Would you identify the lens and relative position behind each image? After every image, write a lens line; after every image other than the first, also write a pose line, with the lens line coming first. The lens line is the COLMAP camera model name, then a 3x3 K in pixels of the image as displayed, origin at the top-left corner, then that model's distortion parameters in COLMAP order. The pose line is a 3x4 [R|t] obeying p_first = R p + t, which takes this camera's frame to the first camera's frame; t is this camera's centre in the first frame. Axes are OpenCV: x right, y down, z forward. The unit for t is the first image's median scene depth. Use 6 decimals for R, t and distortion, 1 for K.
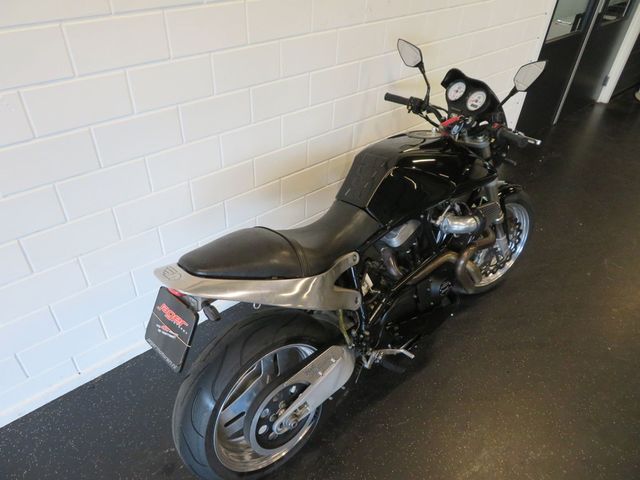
lens RADIAL K [[456.3, 0, 322.0], [0, 456.3, 237.7], [0, 0, 1]] dist [-0.007278, 0.001048]
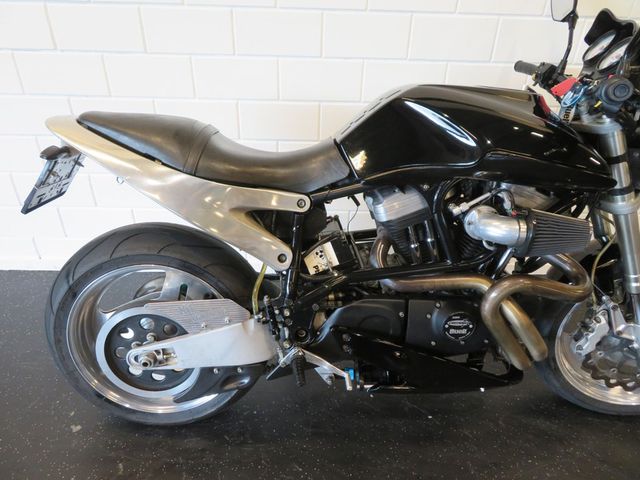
lens RADIAL K [[458.4, 0, 320.0], [0, 458.4, 240.0], [0, 0, 1]] dist [-0.005059, 0.005292]
pose [[0.775519, 0.322579, -0.542691, 0.433721], [-0.389485, 0.920988, -0.009142, 0.079474], [0.496863, 0.218459, 0.839883, 0.347239]]
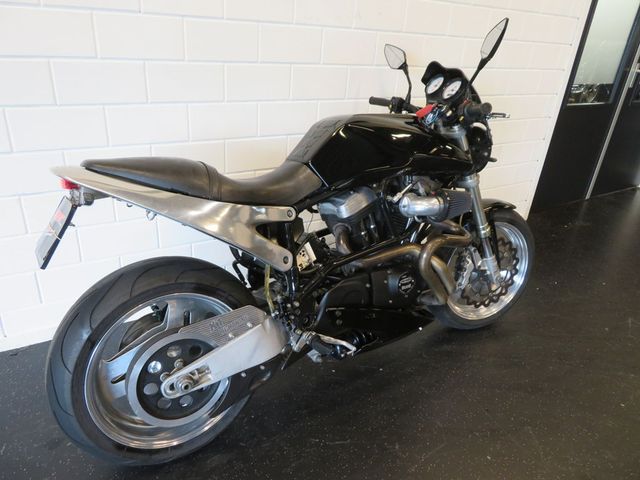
lens RADIAL K [[456.3, 0, 322.0], [0, 456.3, 237.7], [0, 0, 1]] dist [-0.007278, 0.001048]
pose [[0.988017, 0.094594, -0.121963, 0.211534], [-0.119801, 0.968215, -0.219562, 0.239053], [0.097317, 0.231542, 0.967945, 0.117989]]
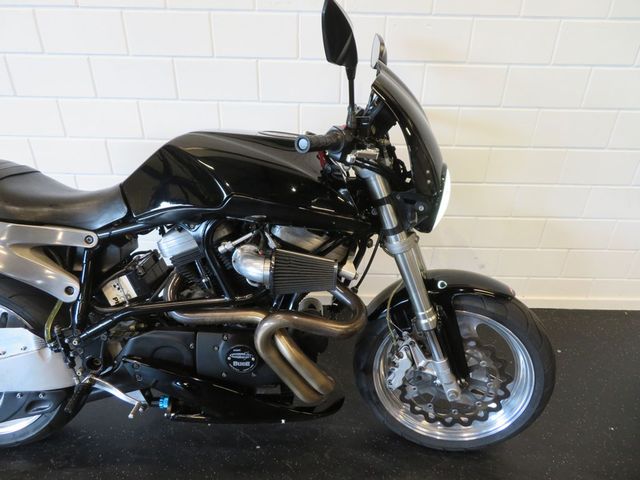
lens RADIAL K [[456.3, 0, 322.0], [0, 456.3, 237.7], [0, 0, 1]] dist [-0.007278, 0.001048]
pose [[0.748693, 0.301210, -0.590535, 0.704432], [-0.402439, 0.914397, -0.043821, -0.071593], [0.526785, 0.270463, 0.805821, 0.489481]]
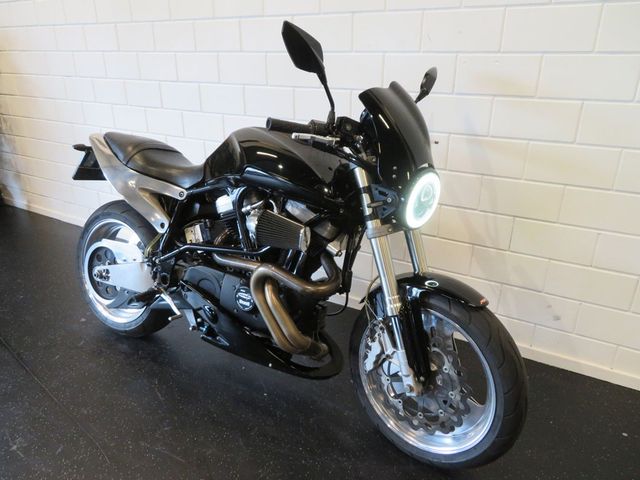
lens RADIAL K [[456.3, 0, 322.0], [0, 456.3, 237.7], [0, 0, 1]] dist [-0.007278, 0.001048]
pose [[0.317931, 0.316330, -0.893787, 1.057015], [-0.578793, 0.811413, 0.081292, -0.139543], [0.750945, 0.491472, 0.441062, 0.686300]]
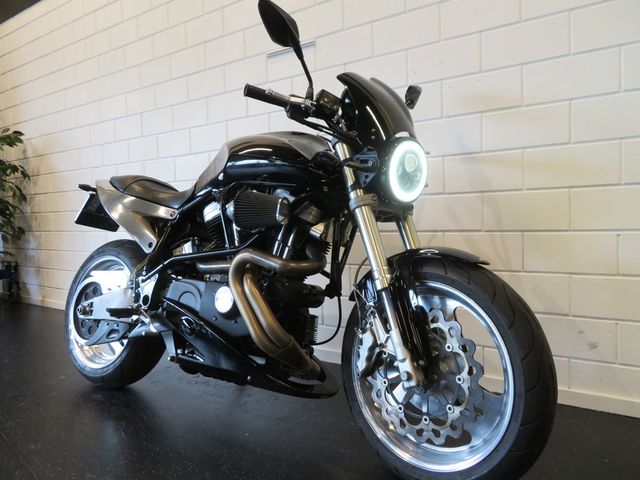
lens RADIAL K [[456.3, 0, 322.0], [0, 456.3, 237.7], [0, 0, 1]] dist [-0.007278, 0.001048]
pose [[0.258178, -0.003651, -0.966090, 1.074271], [-0.566092, 0.809764, -0.154343, 0.049020], [0.782869, 0.586744, 0.206997, 0.922467]]
